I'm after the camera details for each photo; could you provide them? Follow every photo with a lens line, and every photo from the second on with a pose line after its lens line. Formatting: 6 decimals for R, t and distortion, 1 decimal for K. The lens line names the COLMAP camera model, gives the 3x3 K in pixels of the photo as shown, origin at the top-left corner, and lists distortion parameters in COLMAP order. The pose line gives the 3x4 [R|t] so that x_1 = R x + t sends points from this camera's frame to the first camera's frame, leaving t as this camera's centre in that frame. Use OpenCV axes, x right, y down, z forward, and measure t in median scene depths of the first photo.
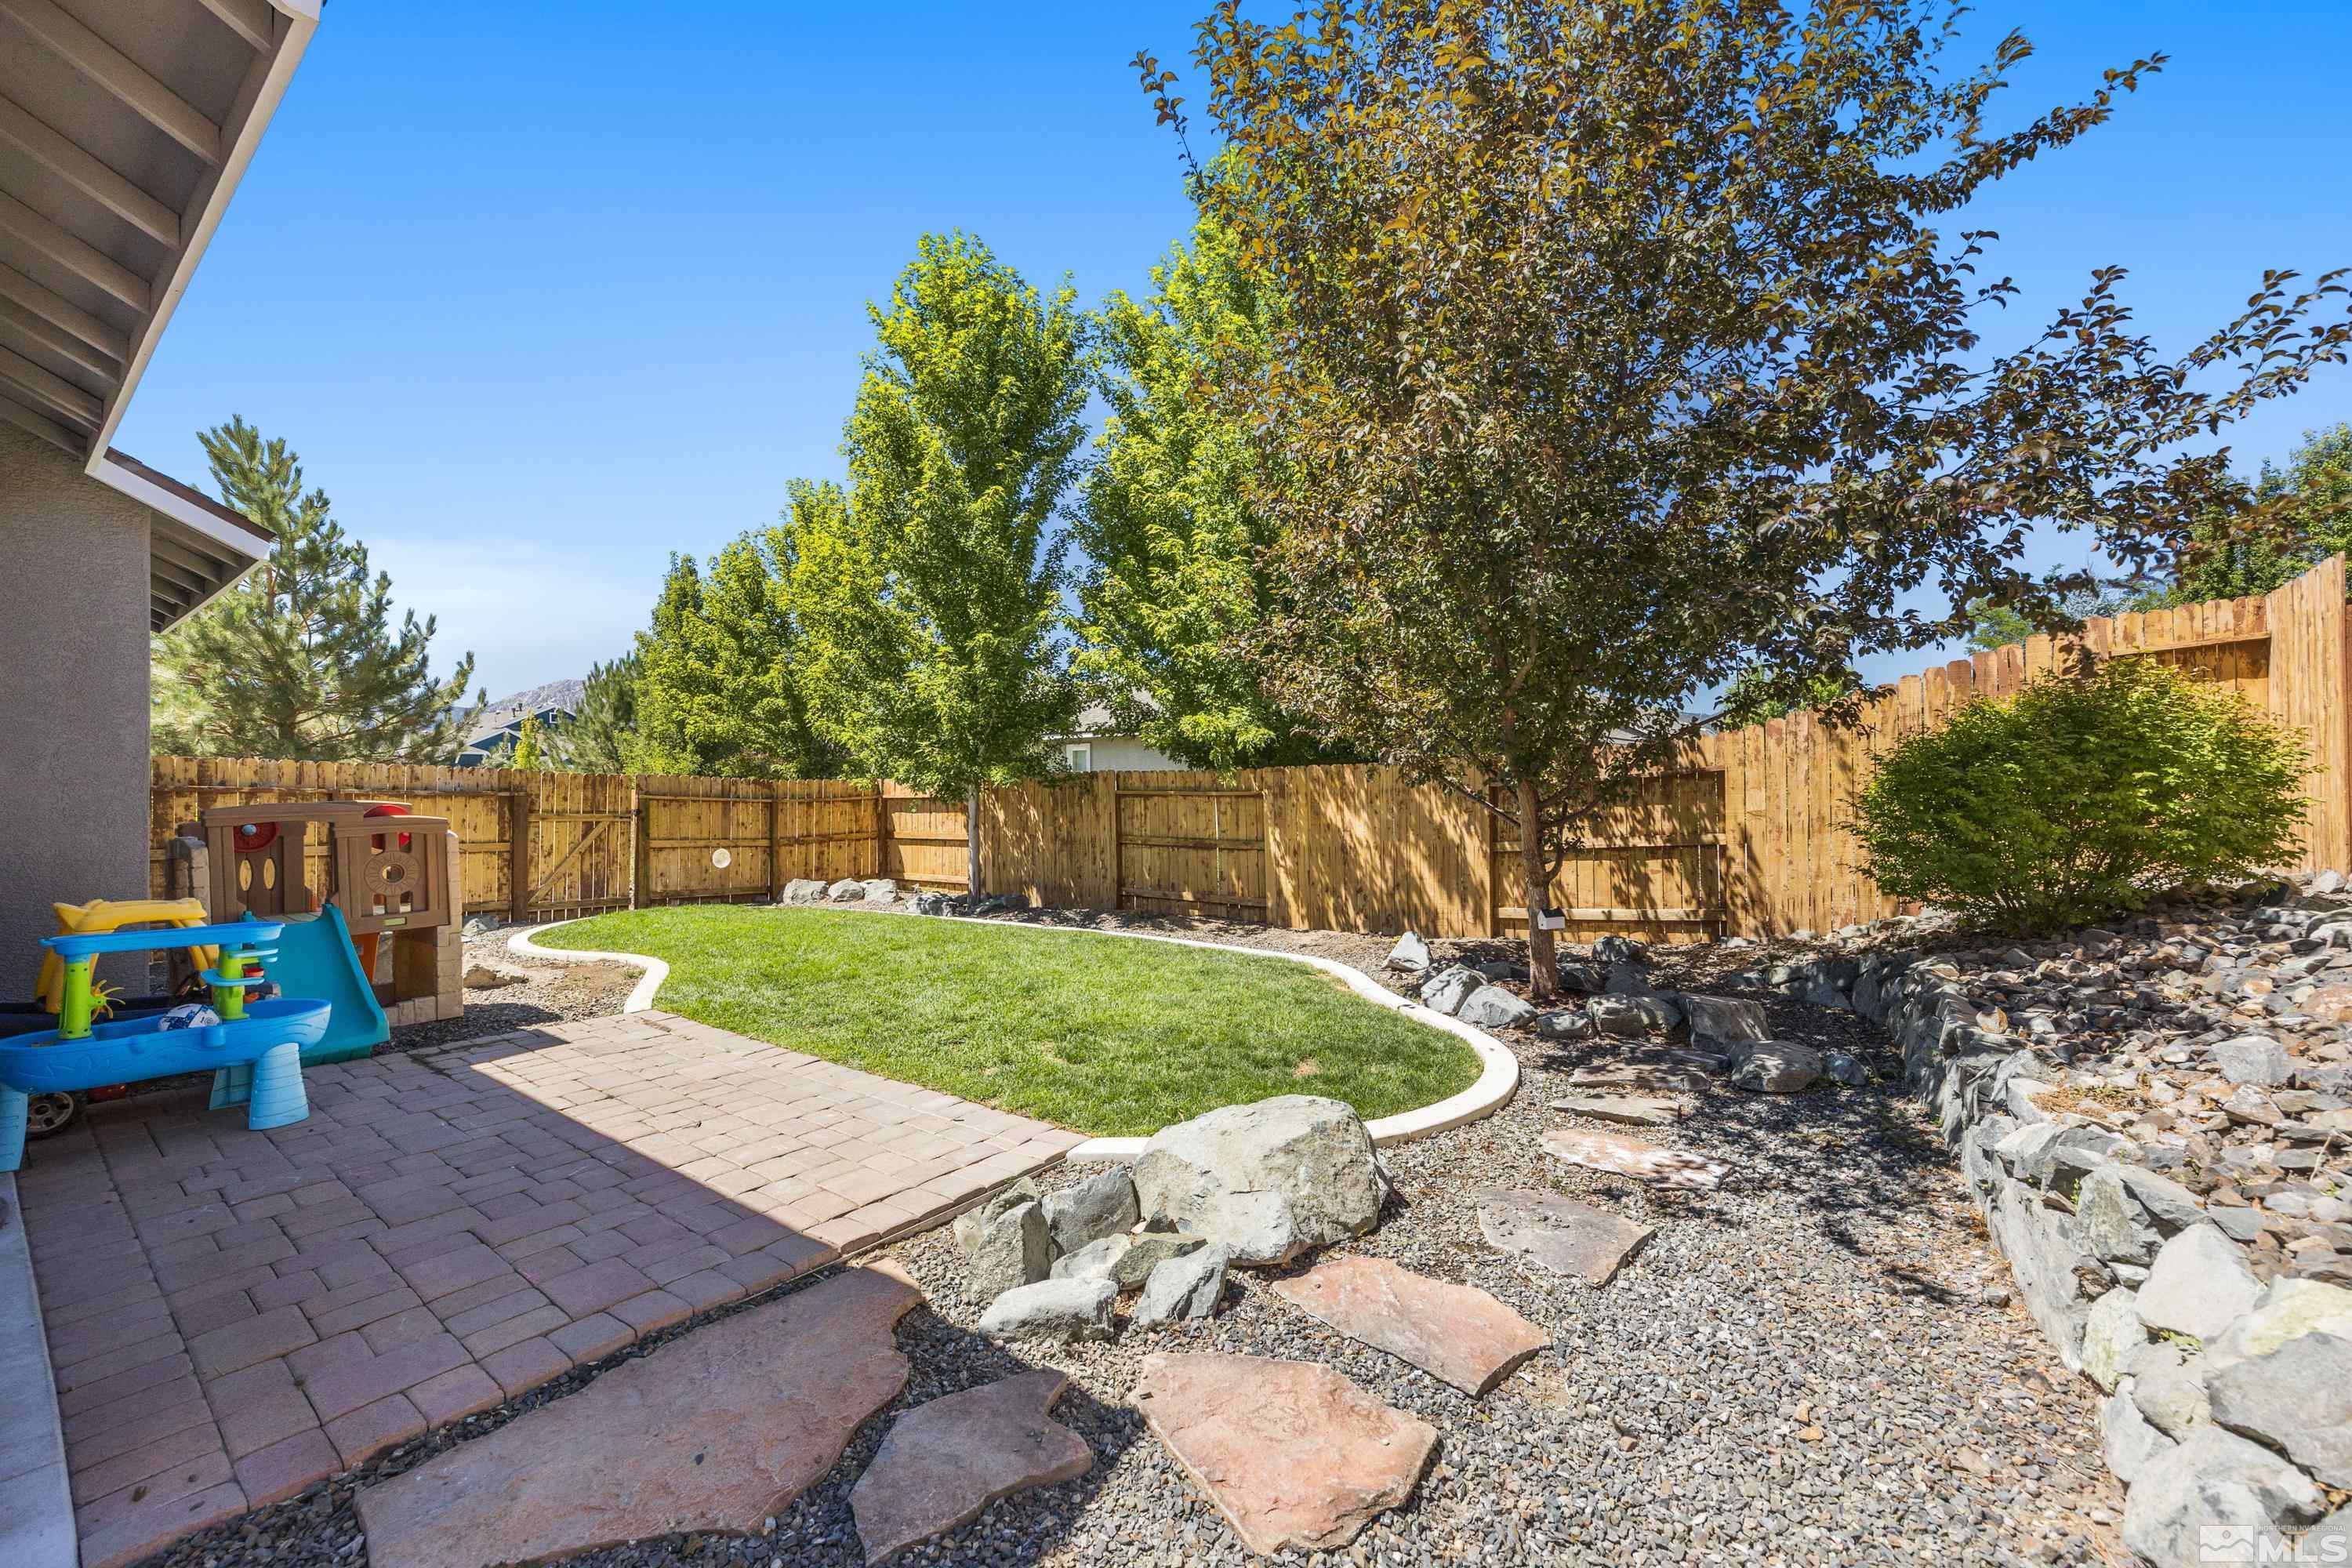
lens RADIAL K [[950.3, 0, 1171.5], [0, 950.3, 795.6], [0, 0, 1]] dist [-0.001354, -0.000052]
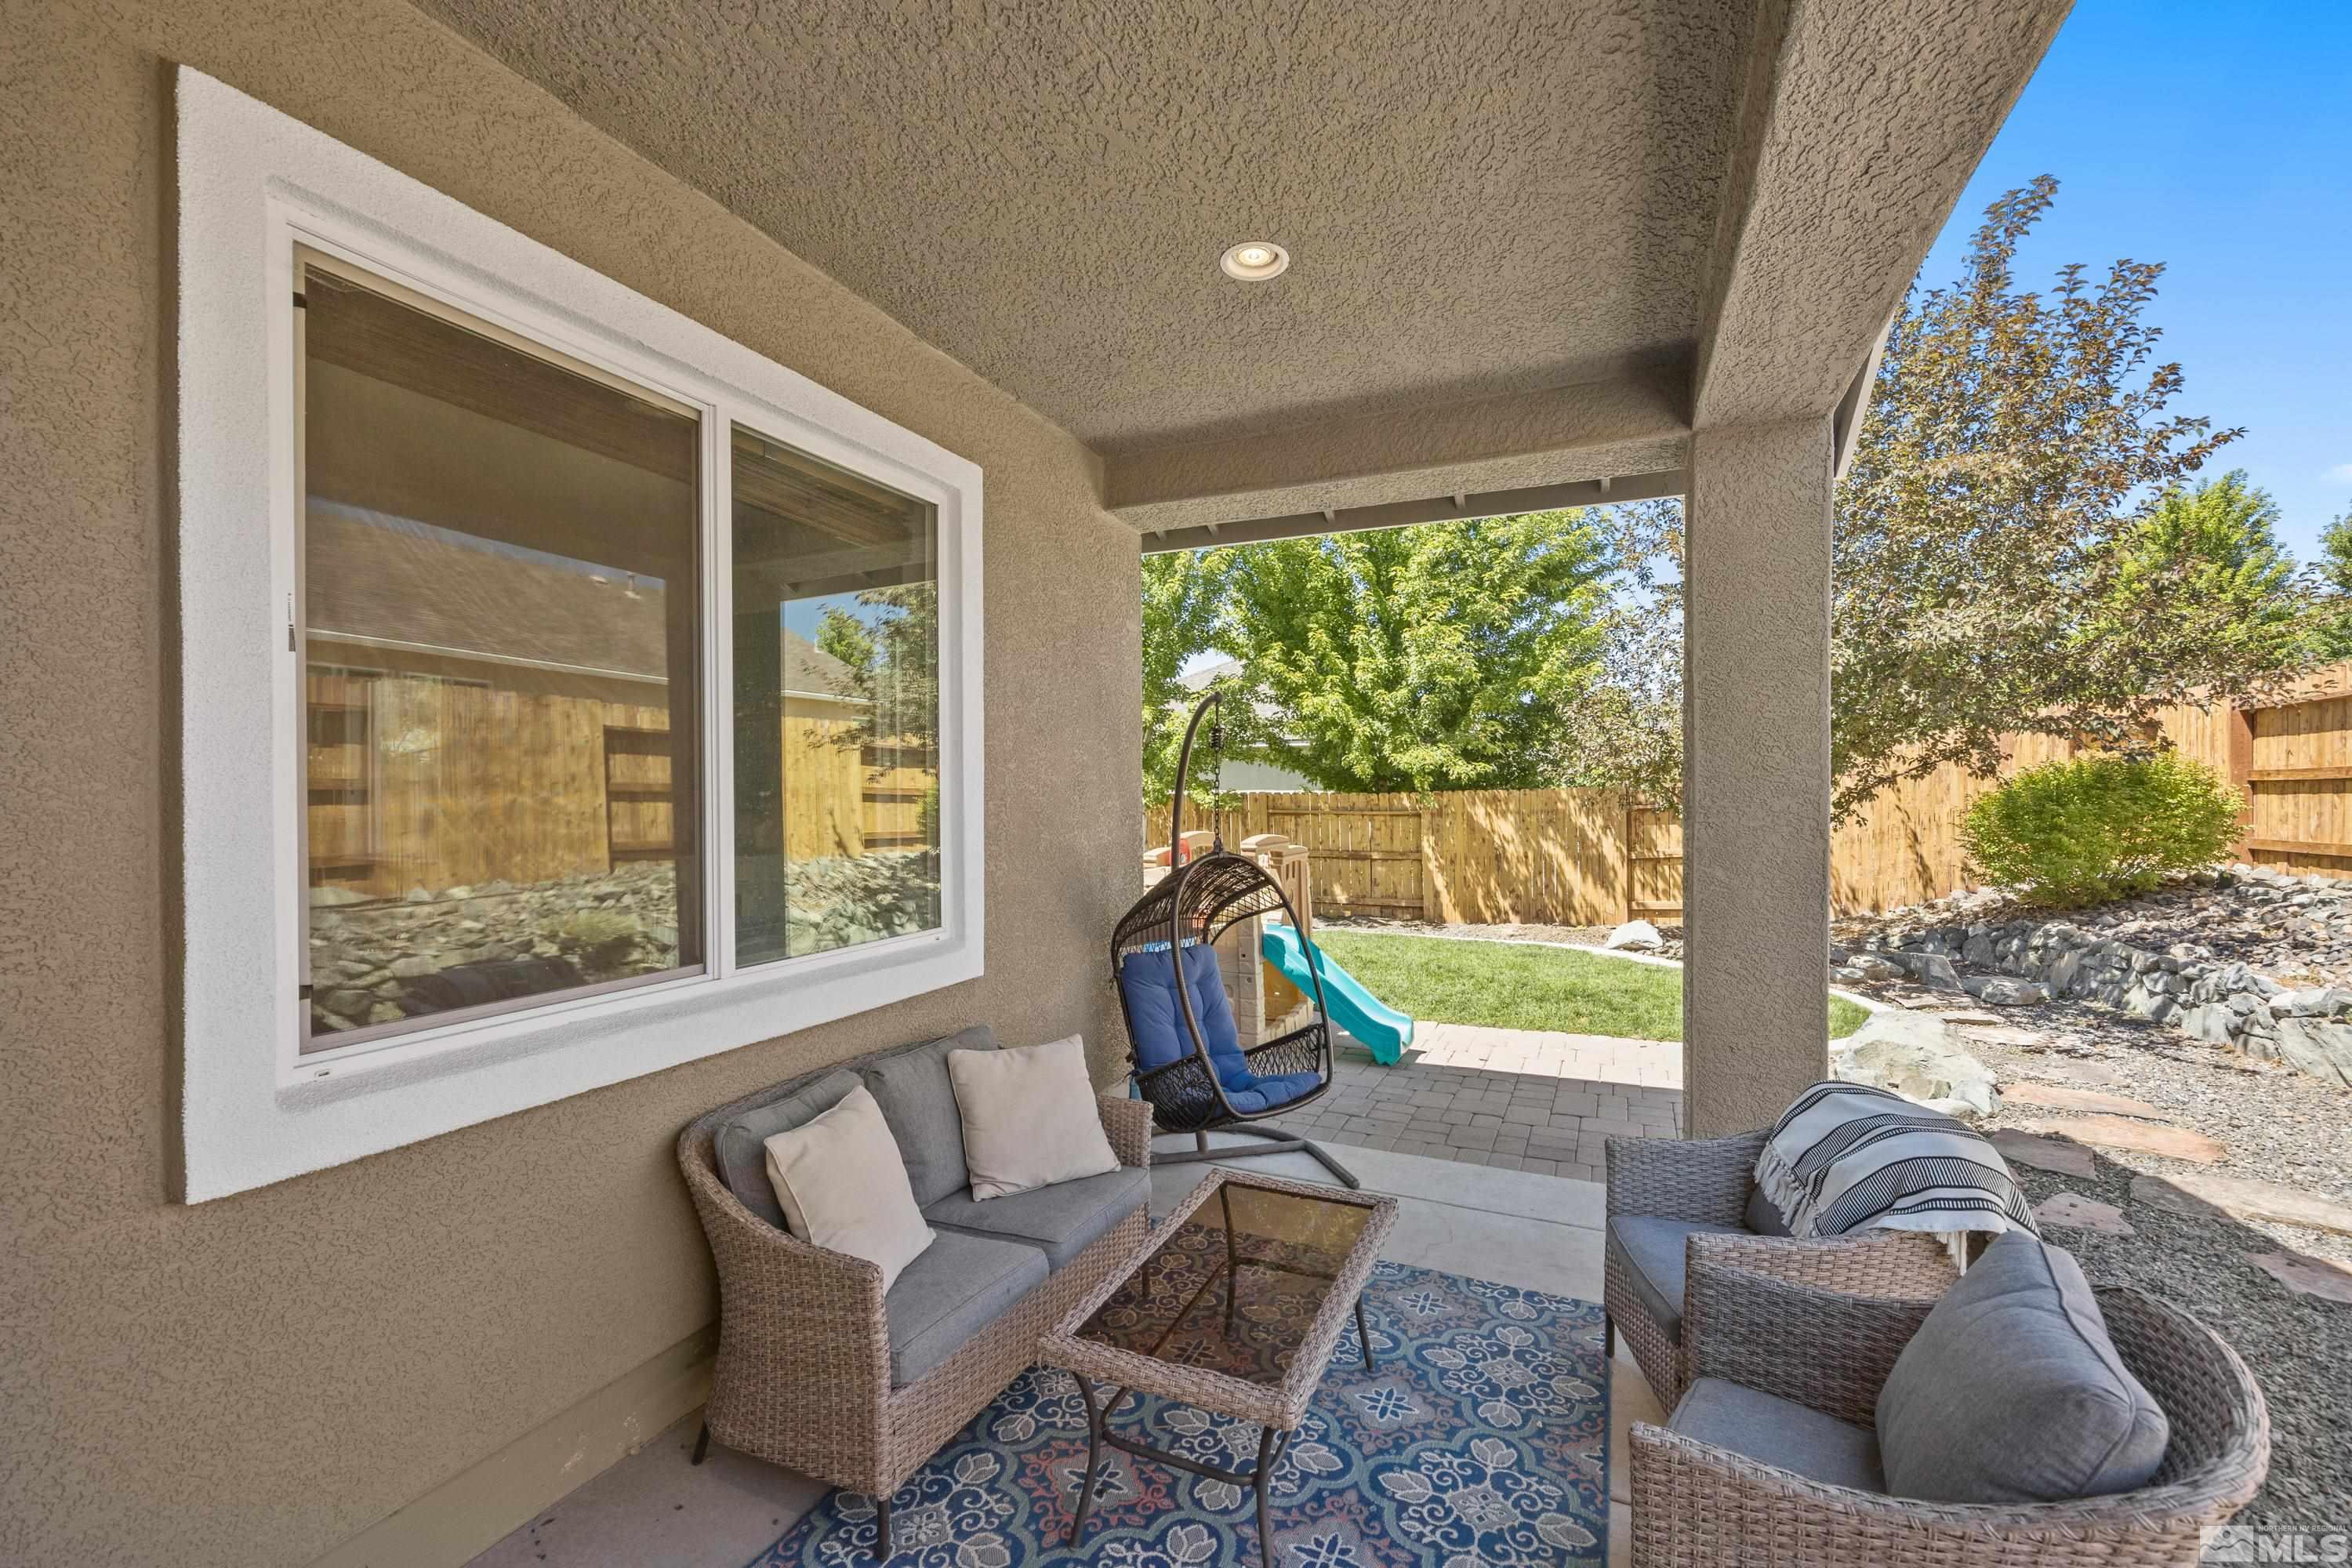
lens RADIAL K [[948.4, 0, 1185.5], [0, 948.4, 802.0], [0, 0, 1]] dist [-0.000250, 0.000431]
pose [[0.974198, 0.002394, 0.225681, -0.466637], [-0.003898, 0.999973, 0.006217, -0.019251], [-0.225660, -0.006937, 0.974181, -0.116078]]
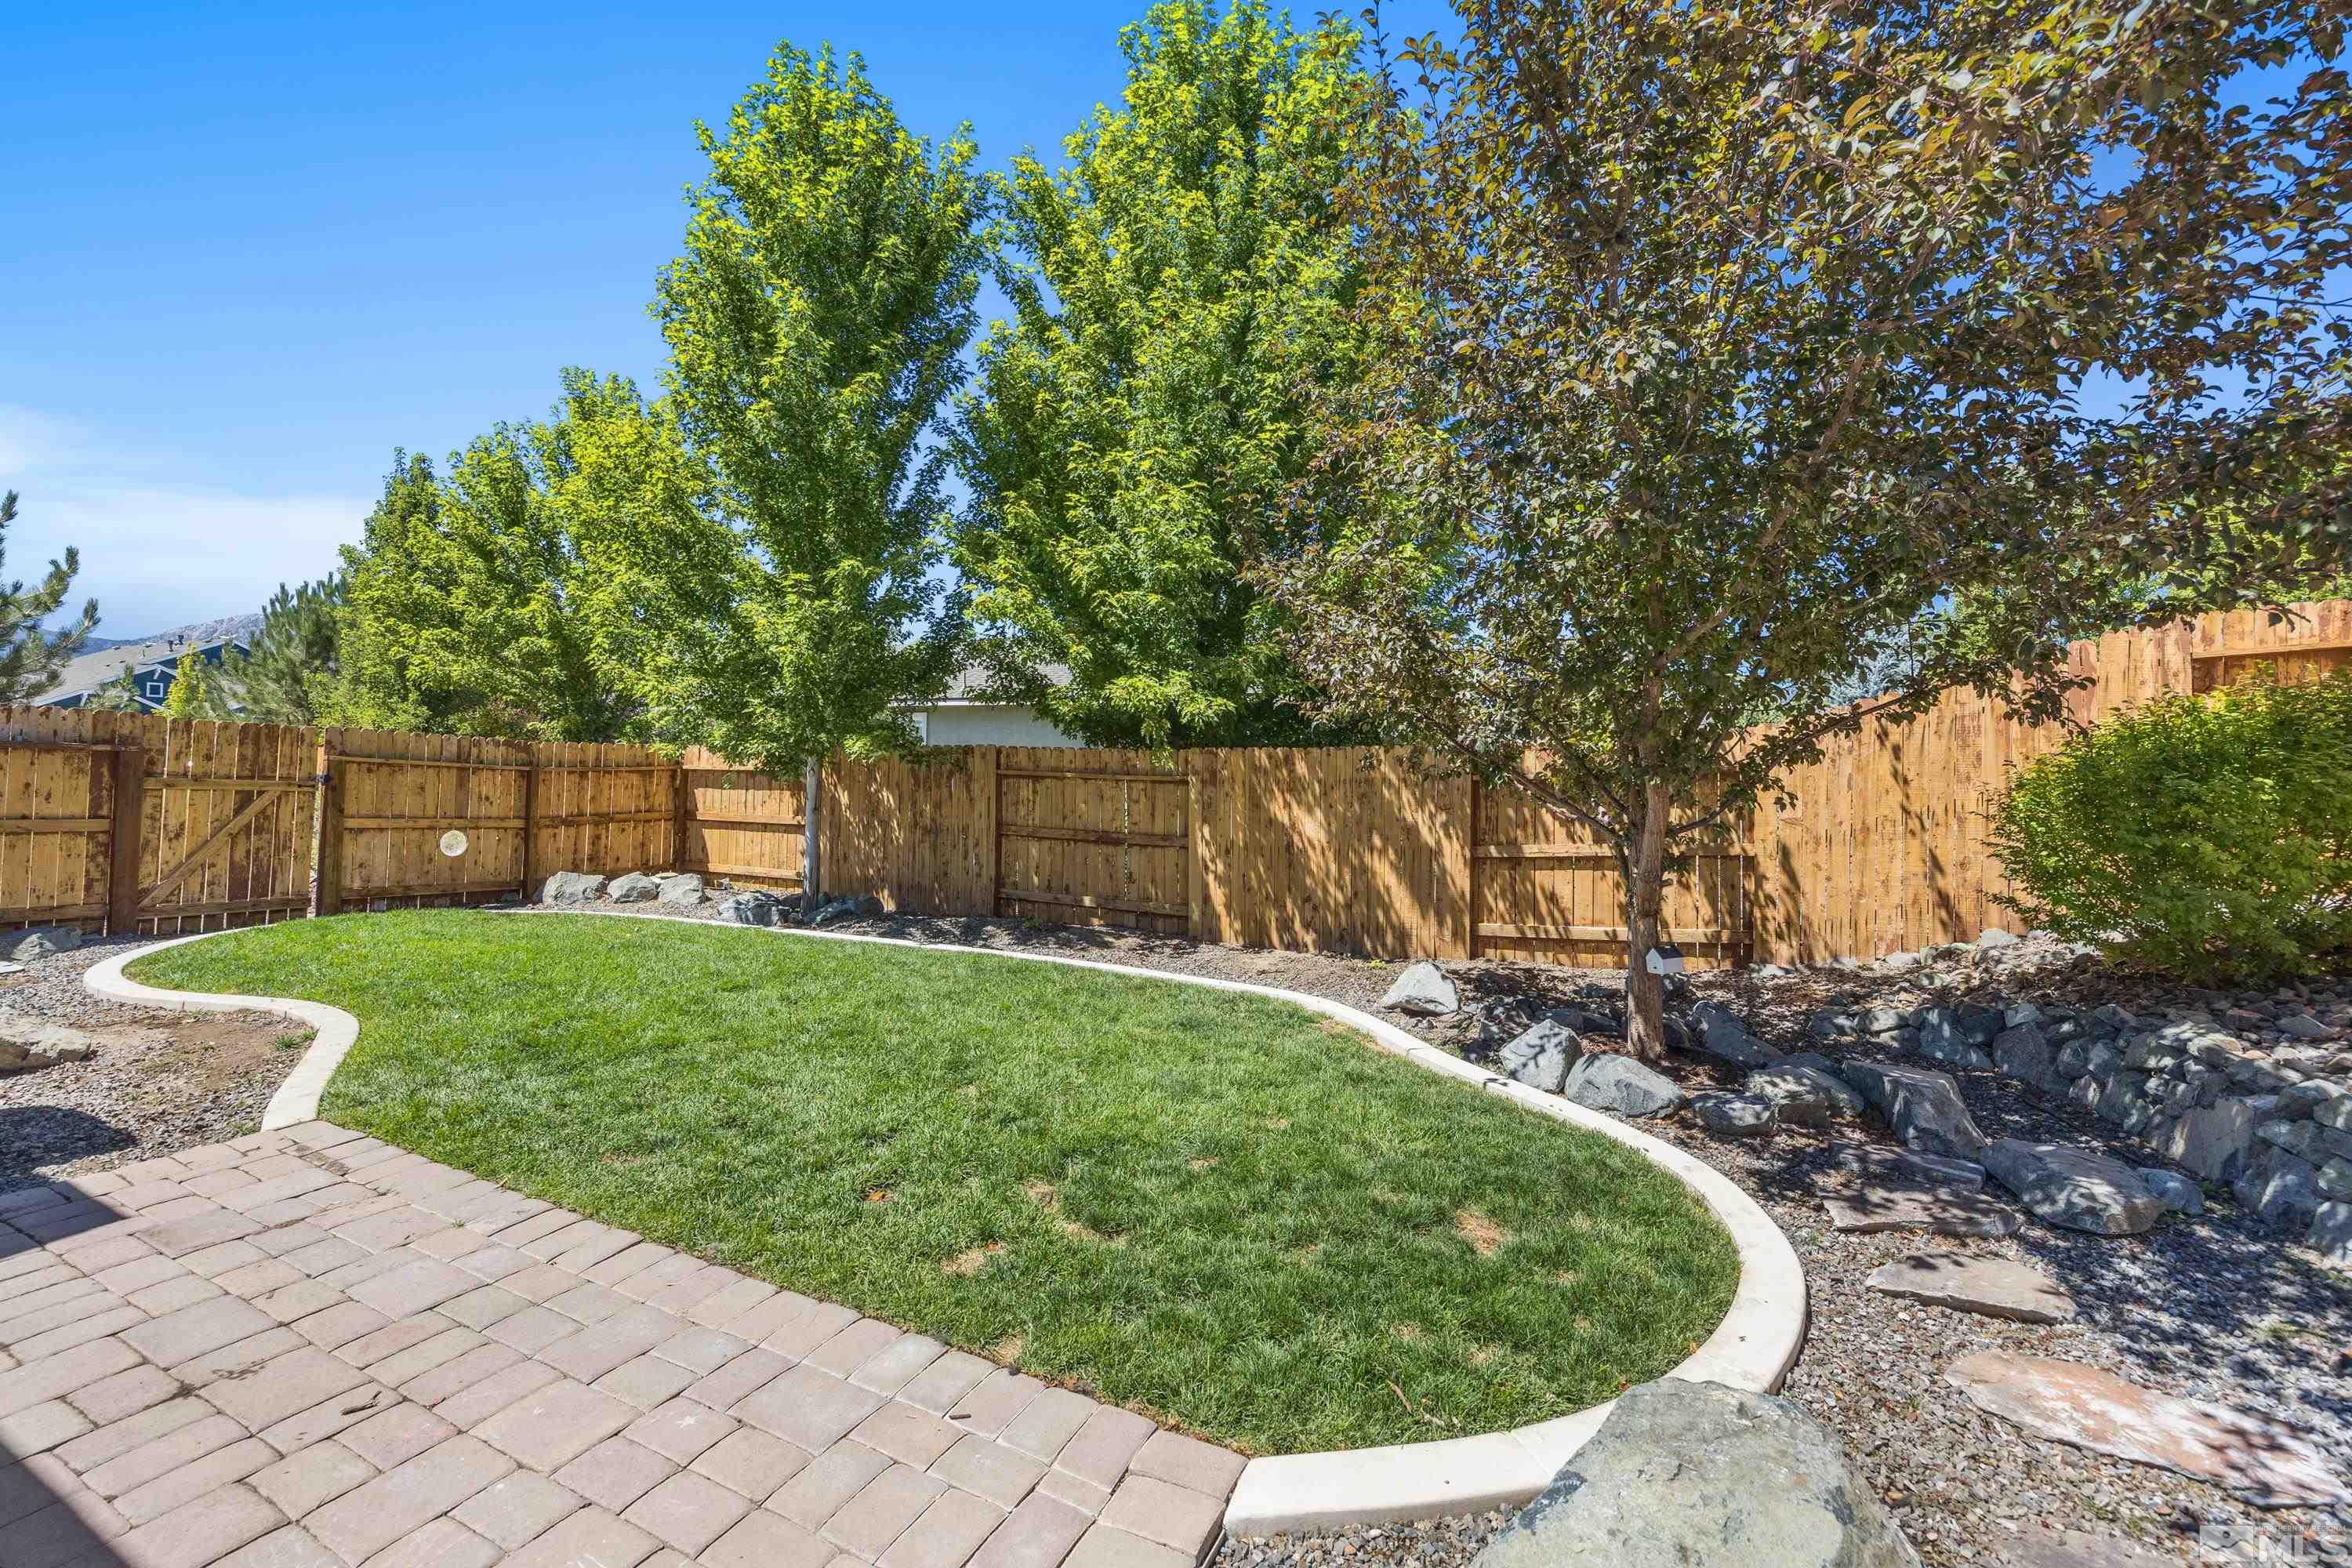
lens RADIAL K [[977.7, 0, 1167.5], [0, 977.7, 763.1], [0, 0, 1]] dist [-0.001372, 0.000083]
pose [[0.981675, 0.032047, 0.187849, -0.081563], [-0.029715, 0.999443, -0.015216, -0.002750], [-0.188232, 0.009355, 0.982080, 0.165504]]
